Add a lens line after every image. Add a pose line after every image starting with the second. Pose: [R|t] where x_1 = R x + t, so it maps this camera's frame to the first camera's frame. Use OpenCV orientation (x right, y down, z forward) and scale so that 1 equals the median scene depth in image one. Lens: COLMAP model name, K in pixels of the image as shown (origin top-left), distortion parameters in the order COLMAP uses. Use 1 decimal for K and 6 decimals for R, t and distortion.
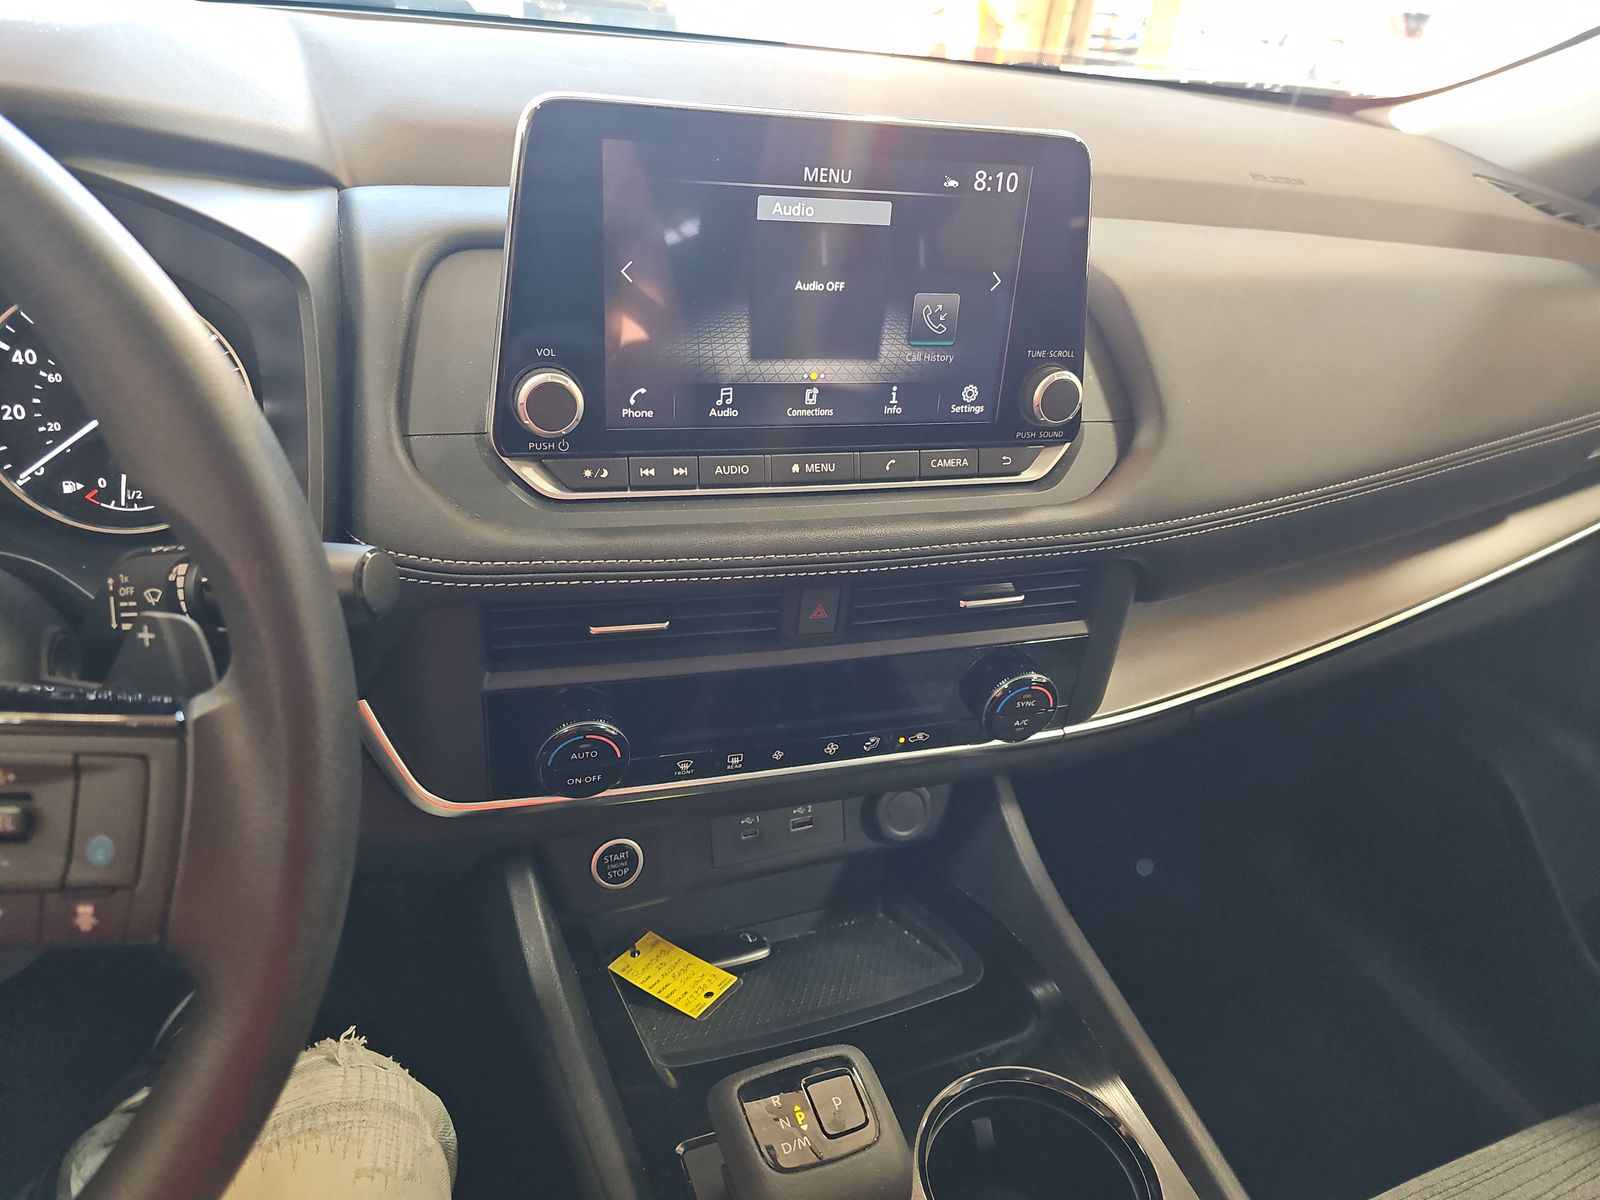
lens RADIAL K [[965.3, 0, 800.0], [0, 965.3, 600.0], [0, 0, 1]] dist [-0.001198, -0.039397]
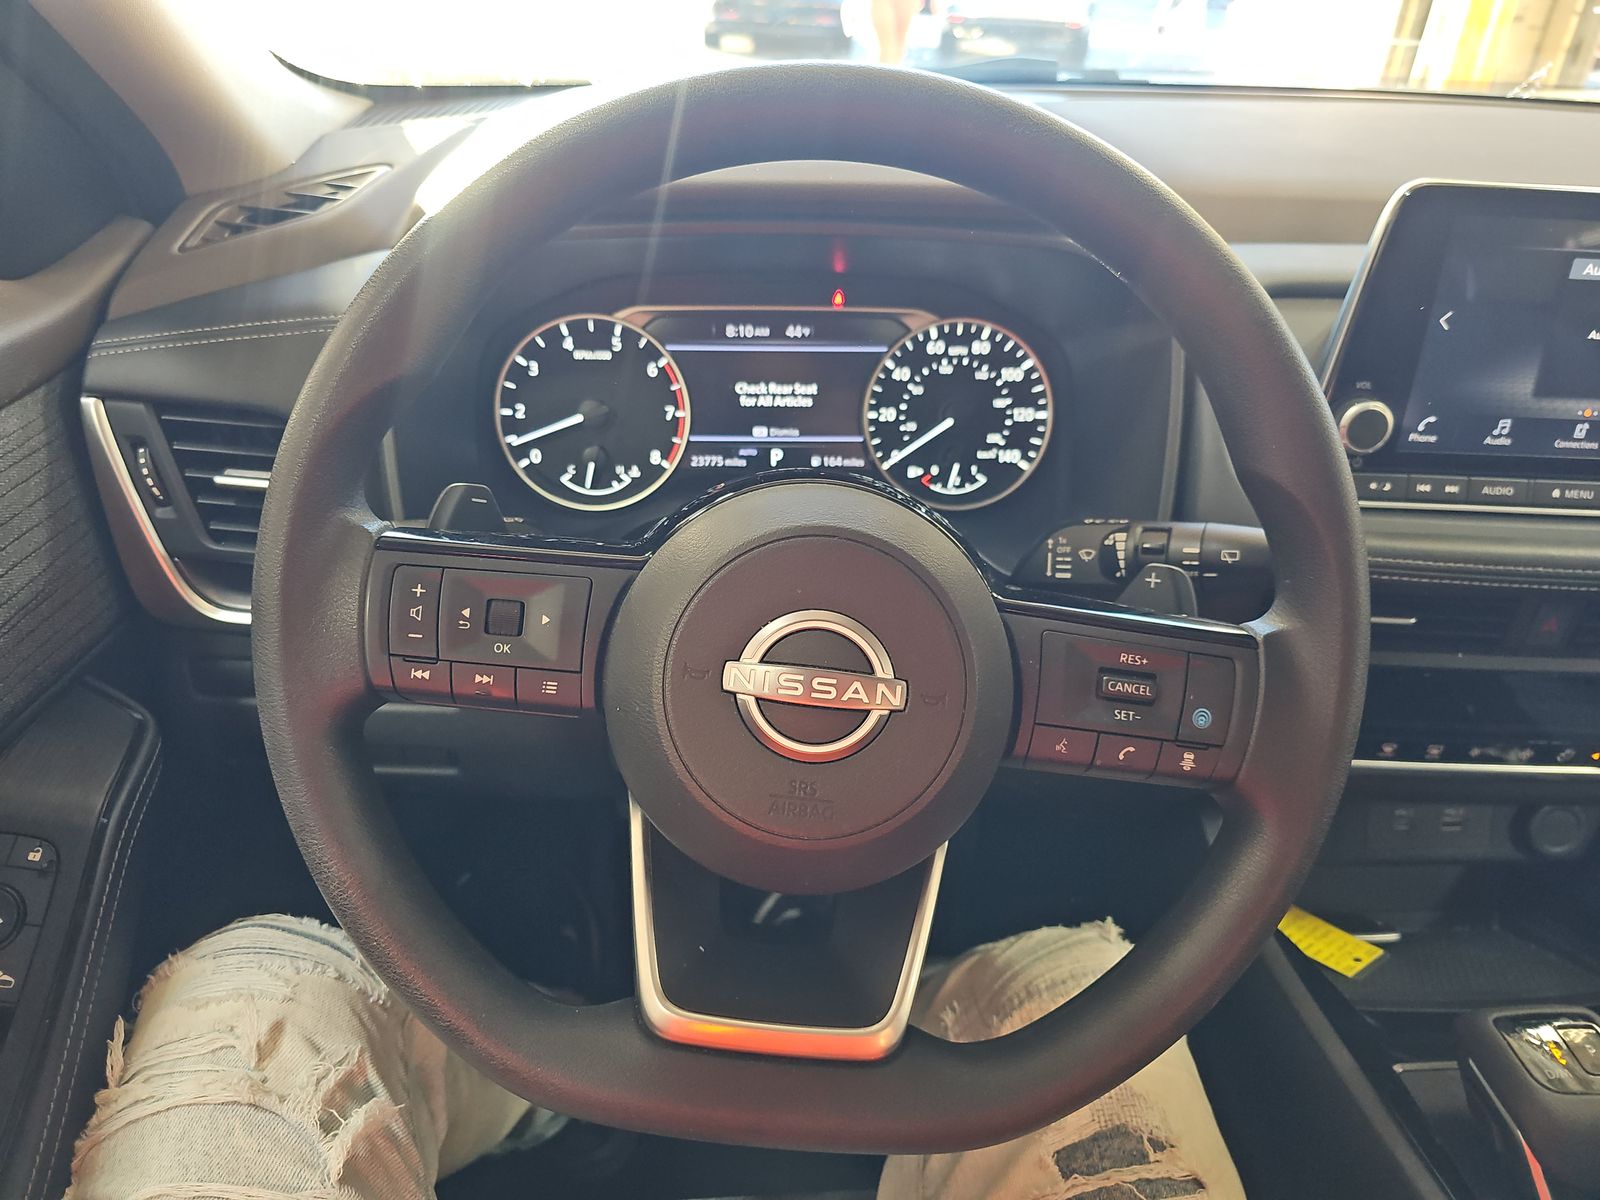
lens RADIAL K [[965.3, 0, 800.0], [0, 965.3, 600.0], [0, 0, 1]] dist [-0.001198, -0.039397]
pose [[0.934496, 0.097536, -0.342351, -0.446520], [-0.103825, 0.994596, -0.000045, 0.079254], [0.340496, 0.035587, 0.939572, -0.335158]]
